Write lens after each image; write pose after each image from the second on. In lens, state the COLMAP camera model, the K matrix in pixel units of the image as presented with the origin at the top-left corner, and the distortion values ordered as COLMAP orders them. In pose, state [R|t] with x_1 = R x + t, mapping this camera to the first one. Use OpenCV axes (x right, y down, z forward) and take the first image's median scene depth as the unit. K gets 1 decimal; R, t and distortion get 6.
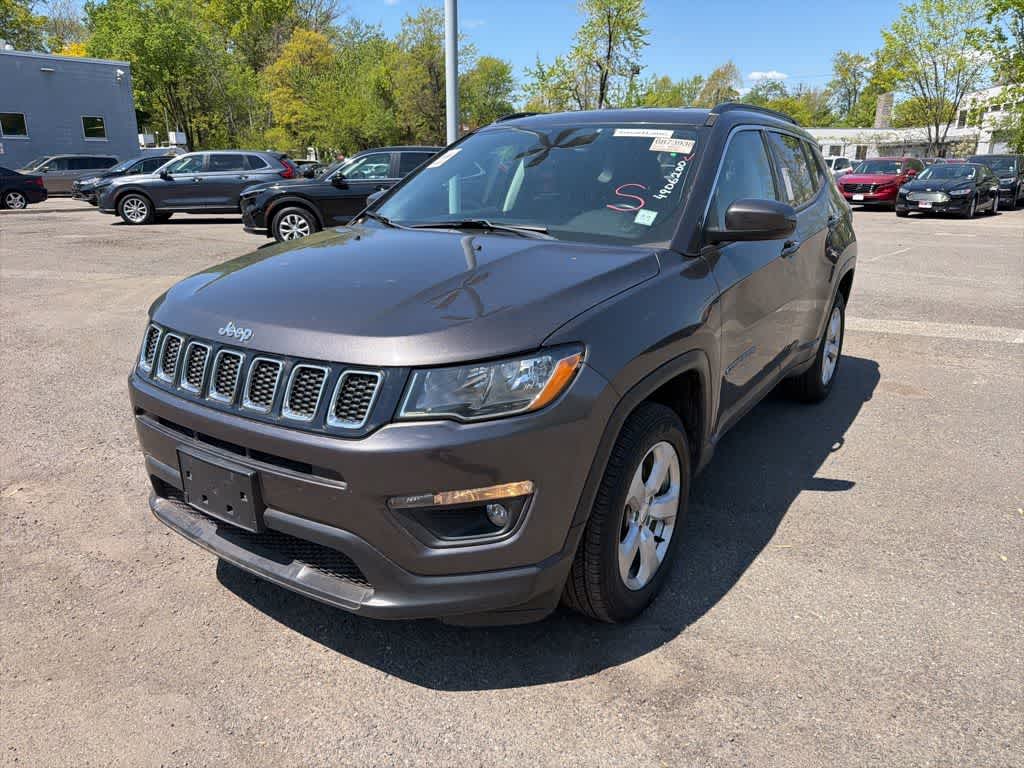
lens RADIAL K [[724.4, 0, 507.3], [0, 724.4, 389.4], [0, 0, 1]] dist [0.009217, -0.019503]
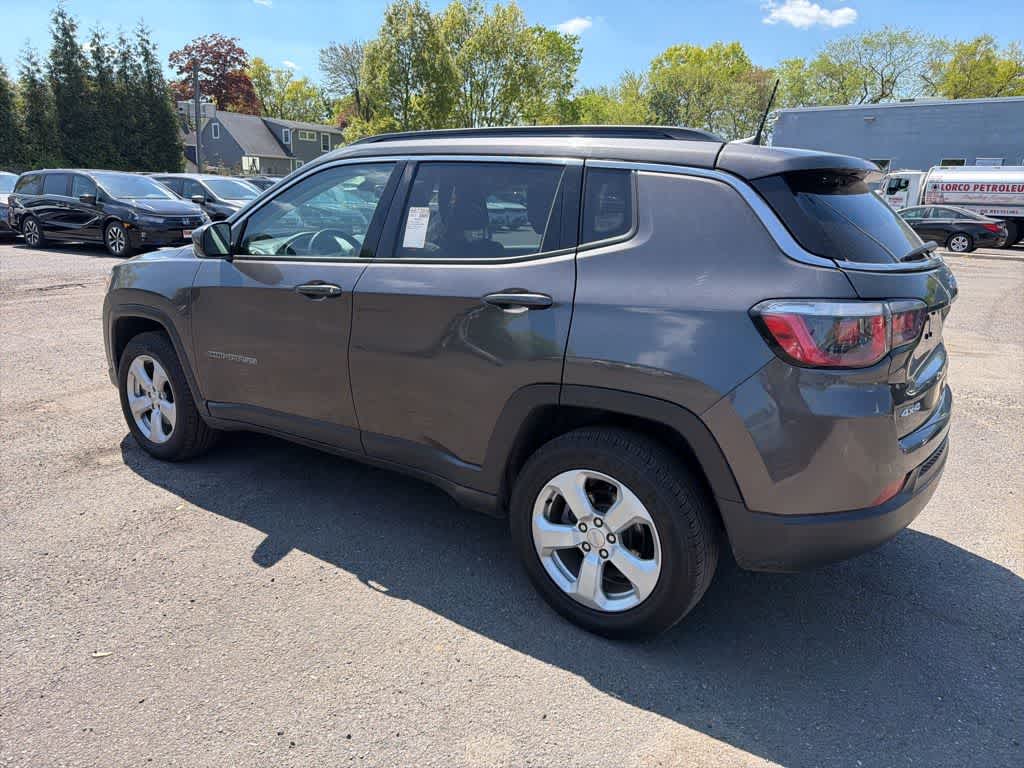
lens RADIAL K [[724.4, 0, 501.3], [0, 724.4, 389.0], [0, 0, 1]] dist [0.009217, -0.019503]
pose [[-0.023993, 0.252612, -0.967270, 1.205562], [-0.318938, 0.915055, 0.246887, -0.350283], [0.947472, 0.314423, 0.058612, 1.110853]]
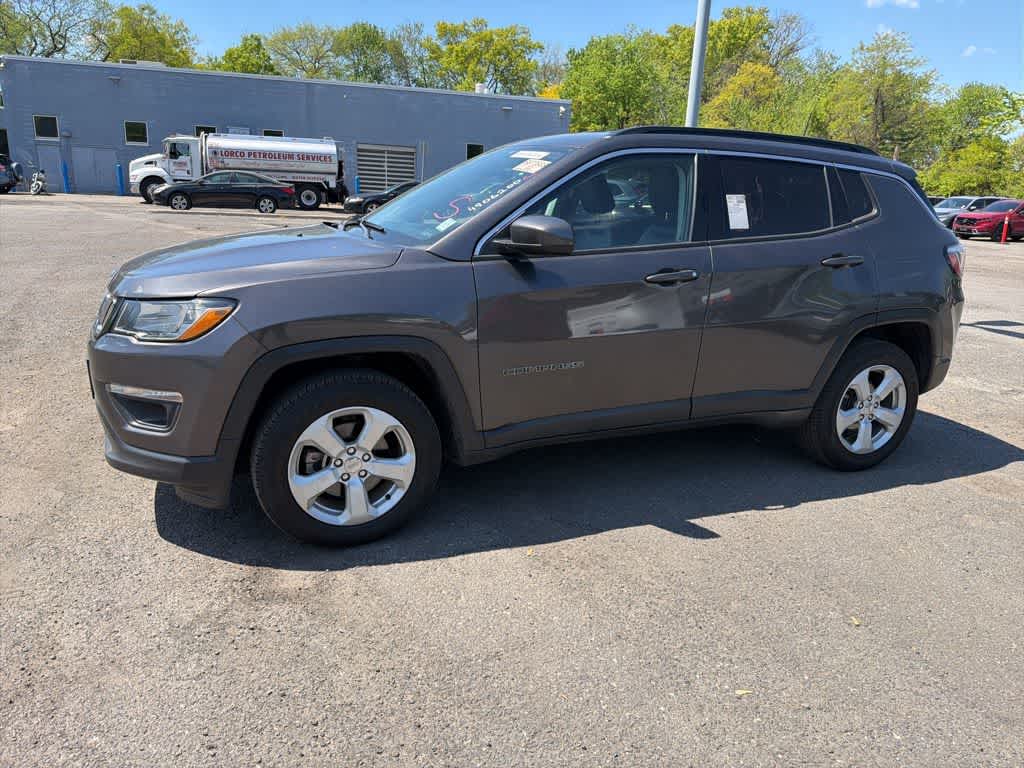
lens RADIAL K [[724.4, 0, 506.0], [0, 724.4, 389.5], [0, 0, 1]] dist [0.009217, -0.019503]
pose [[0.836233, 0.177904, -0.518714, 0.672777], [-0.198451, 0.979977, 0.016177, -0.013672], [0.511206, 0.089411, 0.854795, 0.066180]]
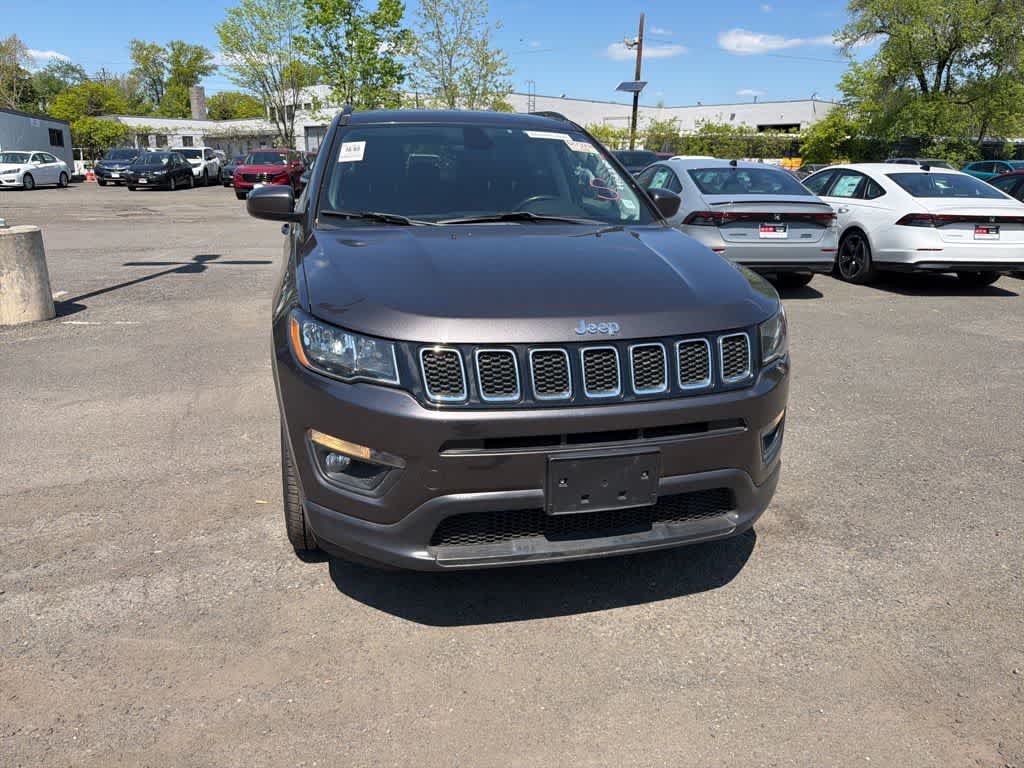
lens RADIAL K [[724.4, 0, 506.5], [0, 724.4, 380.6], [0, 0, 1]] dist [0.009217, -0.019503]
pose [[0.660651, -0.210780, 0.720494, -0.688506], [0.209334, 0.973428, 0.092829, -0.071518], [-0.720916, 0.089497, 0.687220, 0.225343]]
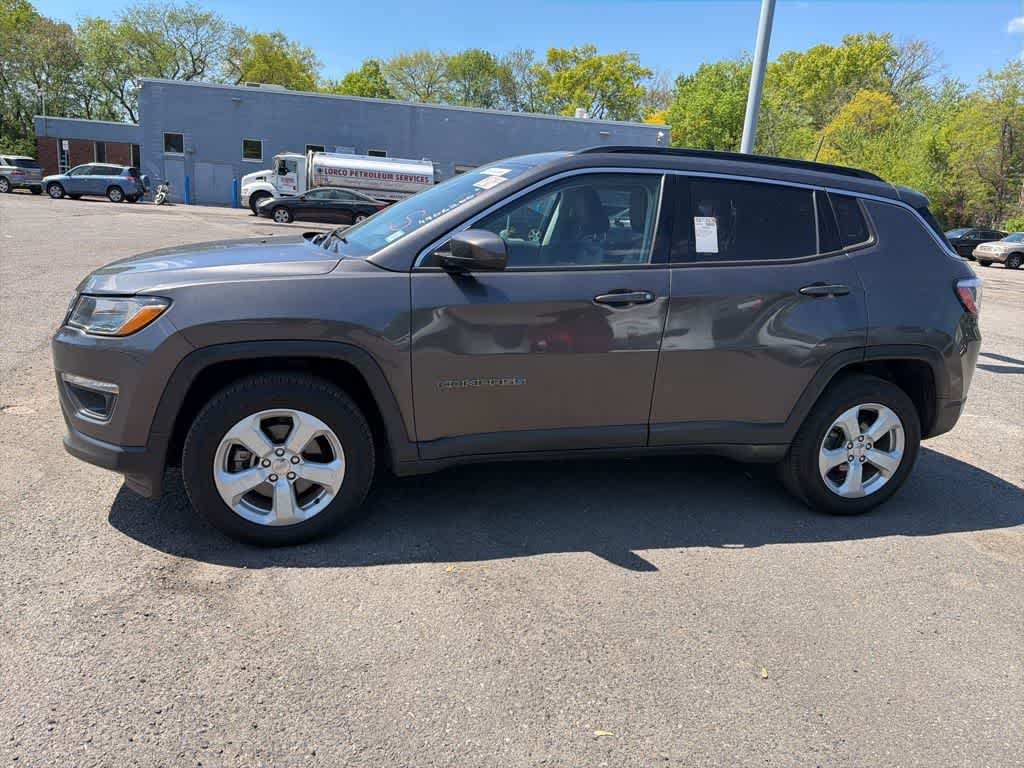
lens RADIAL K [[724.4, 0, 506.6], [0, 724.4, 384.0], [0, 0, 1]] dist [0.009217, -0.019503]
pose [[0.750917, 0.205878, -0.627485, 0.816578], [-0.256666, 0.966449, 0.009937, -0.048581], [0.608479, 0.153592, 0.778565, 0.174898]]
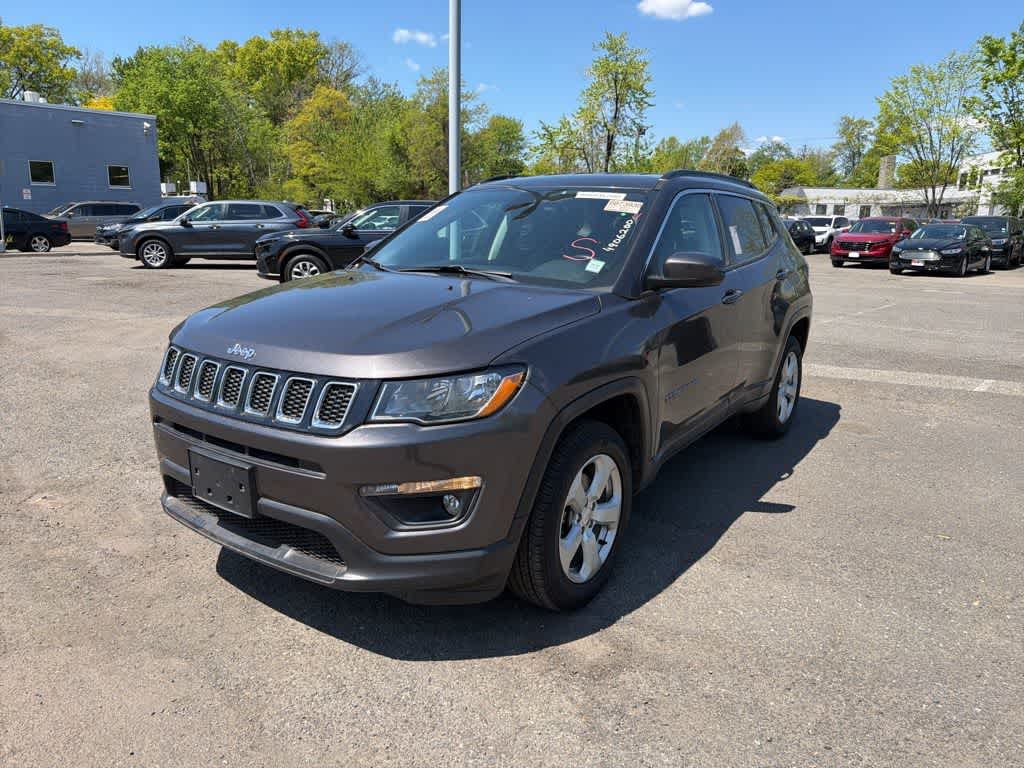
lens RADIAL K [[724.4, 0, 508.9], [0, 724.4, 386.0], [0, 0, 1]] dist [0.009217, -0.019503]
pose [[0.999785, 0.018551, -0.009228, 0.048146], [-0.019172, 0.997183, -0.072510, 0.032808], [0.007857, 0.072672, 0.997325, -0.115214]]
